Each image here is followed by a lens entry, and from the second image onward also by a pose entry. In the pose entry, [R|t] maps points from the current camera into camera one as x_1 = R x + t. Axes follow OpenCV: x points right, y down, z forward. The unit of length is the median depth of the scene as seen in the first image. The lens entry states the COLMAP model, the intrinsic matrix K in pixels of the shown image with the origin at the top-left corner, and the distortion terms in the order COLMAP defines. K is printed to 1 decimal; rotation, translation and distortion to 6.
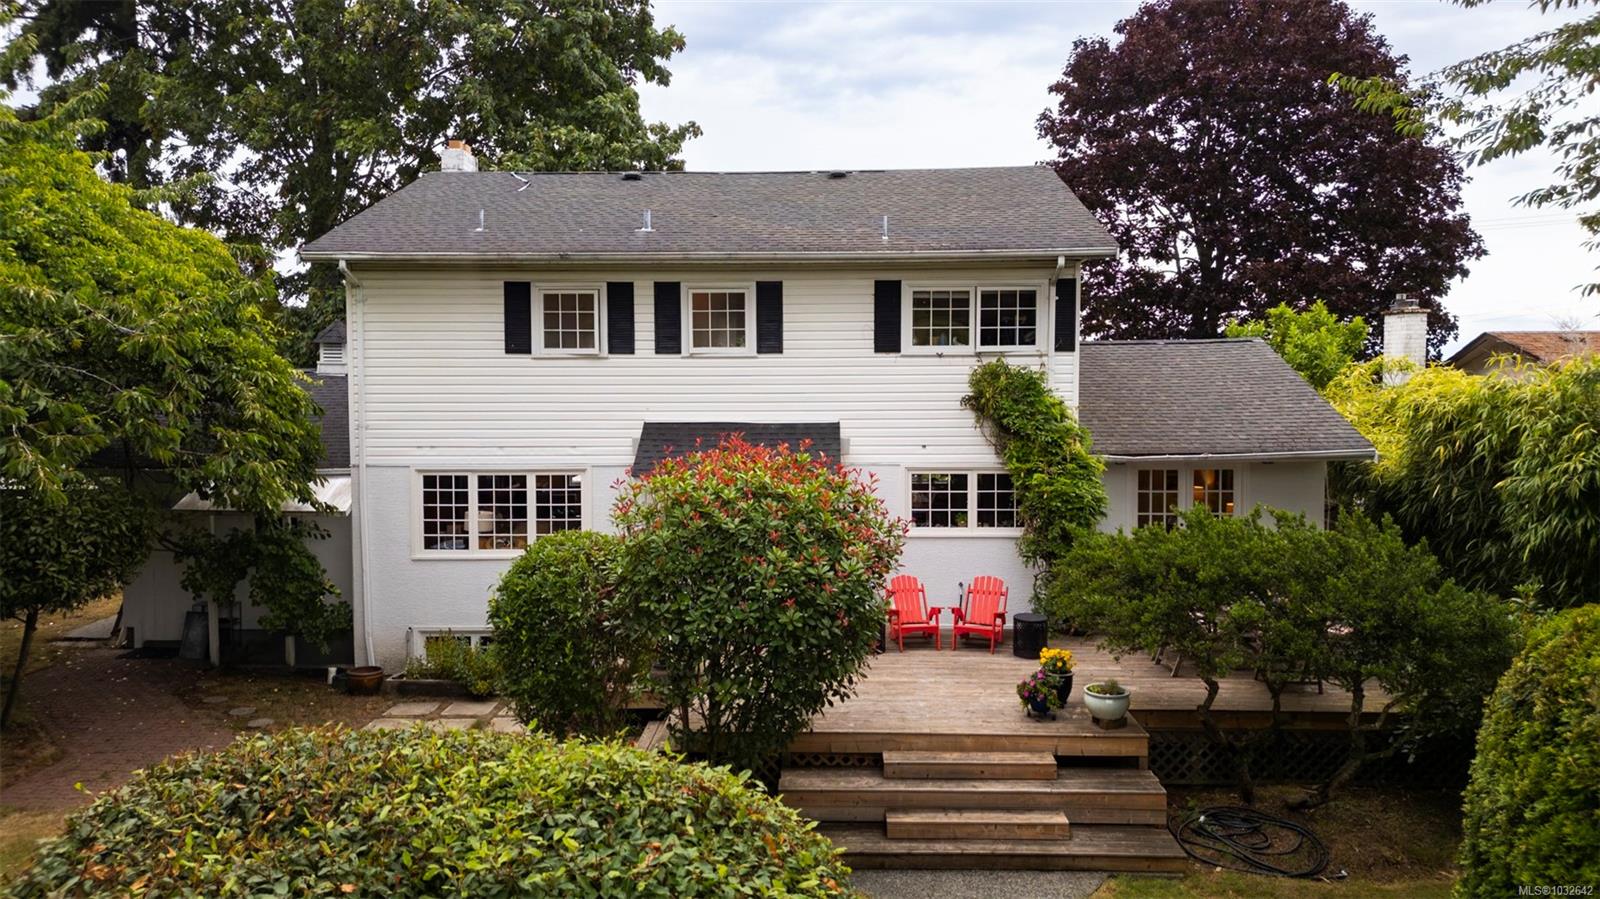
lens RADIAL K [[1087.0, 0, 802.2], [0, 1087.0, 425.3], [0, 0, 1]] dist [0.073889, -0.061906]
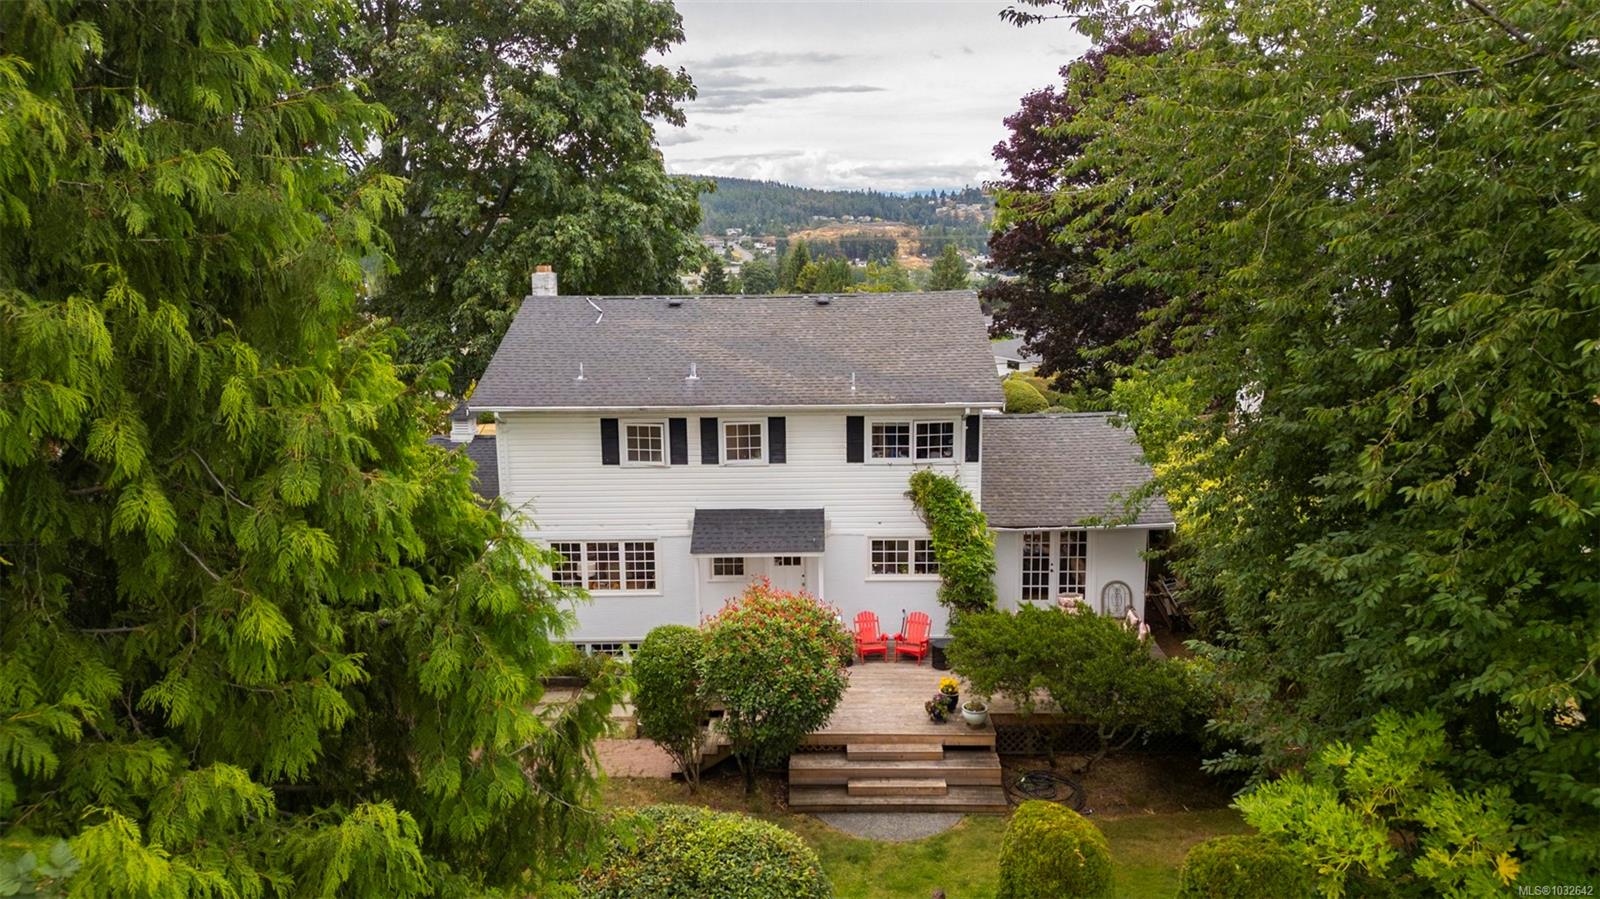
lens RADIAL K [[1071.5, 0, 797.8], [0, 1071.5, 433.8], [0, 0, 1]] dist [0.100934, -0.117300]
pose [[0.999948, -0.010204, -0.000428, -0.000583], [0.010170, 0.991000, 0.133472, -0.308955], [-0.000938, -0.133469, 0.991052, -0.475661]]
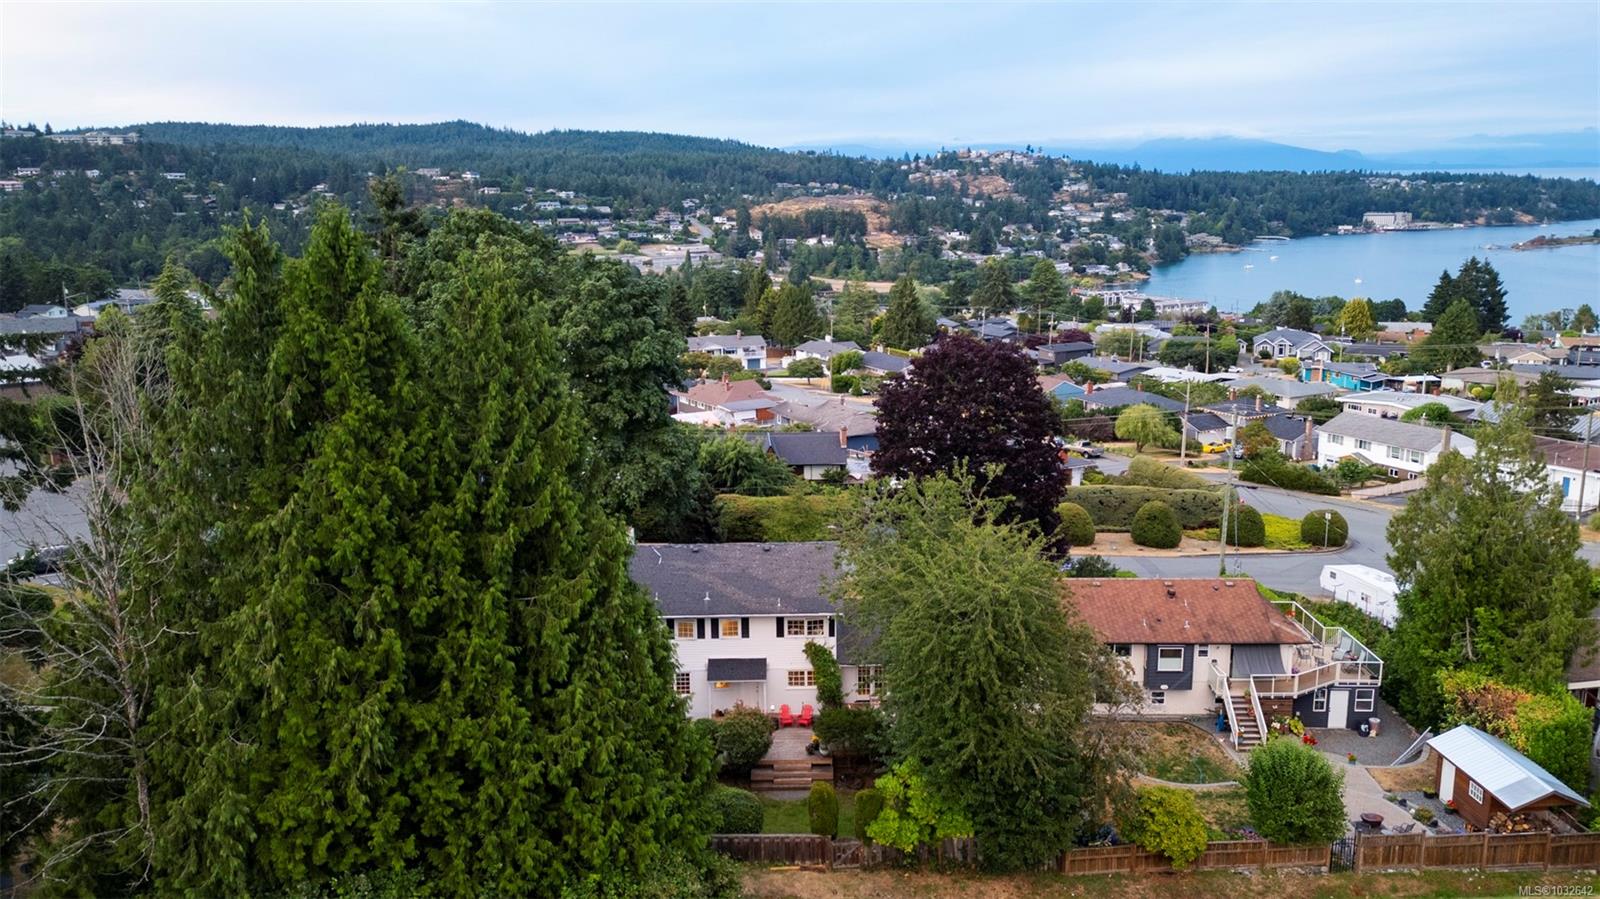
lens RADIAL K [[1139.3, 0, 785.1], [0, 1139.3, 450.0], [0, 0, 1]] dist [0.155822, -0.074489]
pose [[0.999690, -0.014415, 0.020285, 0.030012], [0.011043, 0.987458, 0.157492, -1.212256], [-0.022301, -0.157219, 0.987312, -2.444084]]
